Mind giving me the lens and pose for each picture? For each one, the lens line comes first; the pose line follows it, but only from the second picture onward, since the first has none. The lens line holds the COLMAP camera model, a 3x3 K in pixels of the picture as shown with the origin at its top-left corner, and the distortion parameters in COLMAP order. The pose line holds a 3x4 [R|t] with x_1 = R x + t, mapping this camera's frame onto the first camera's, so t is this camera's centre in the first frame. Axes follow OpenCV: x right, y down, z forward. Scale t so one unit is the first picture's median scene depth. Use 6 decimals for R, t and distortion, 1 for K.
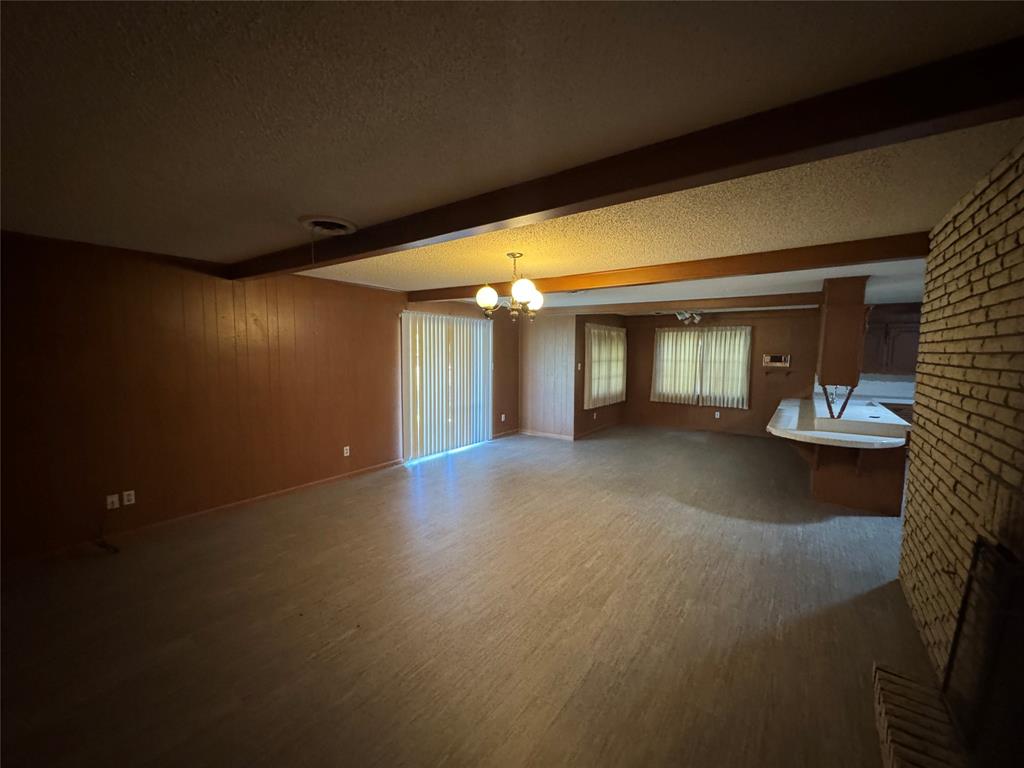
lens RADIAL K [[411.3, 0, 511.7], [0, 411.3, 385.6], [0, 0, 1]] dist [-0.000035, 0.000018]
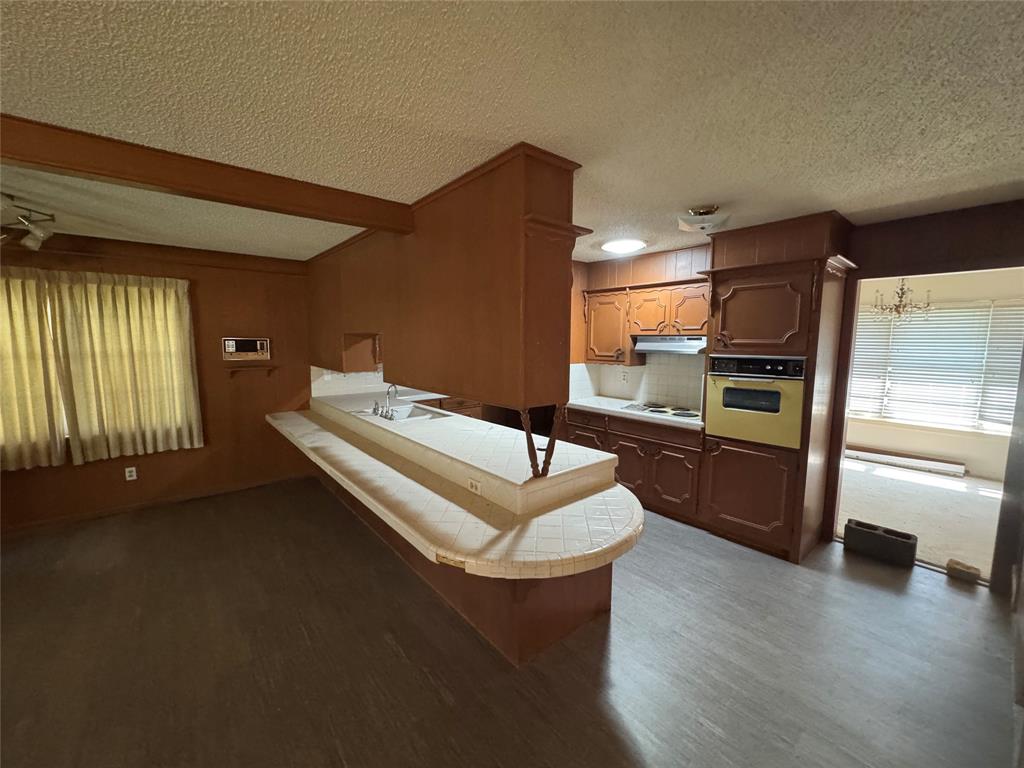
lens RADIAL K [[411.3, 0, 512.5], [0, 411.3, 382.8], [0, 0, 1]] dist [-0.000035, 0.000018]
pose [[0.256815, -0.106654, 0.960558, 0.193450], [0.077835, 0.992946, 0.089441, -0.035808], [-0.963321, 0.051795, 0.263305, 0.492976]]
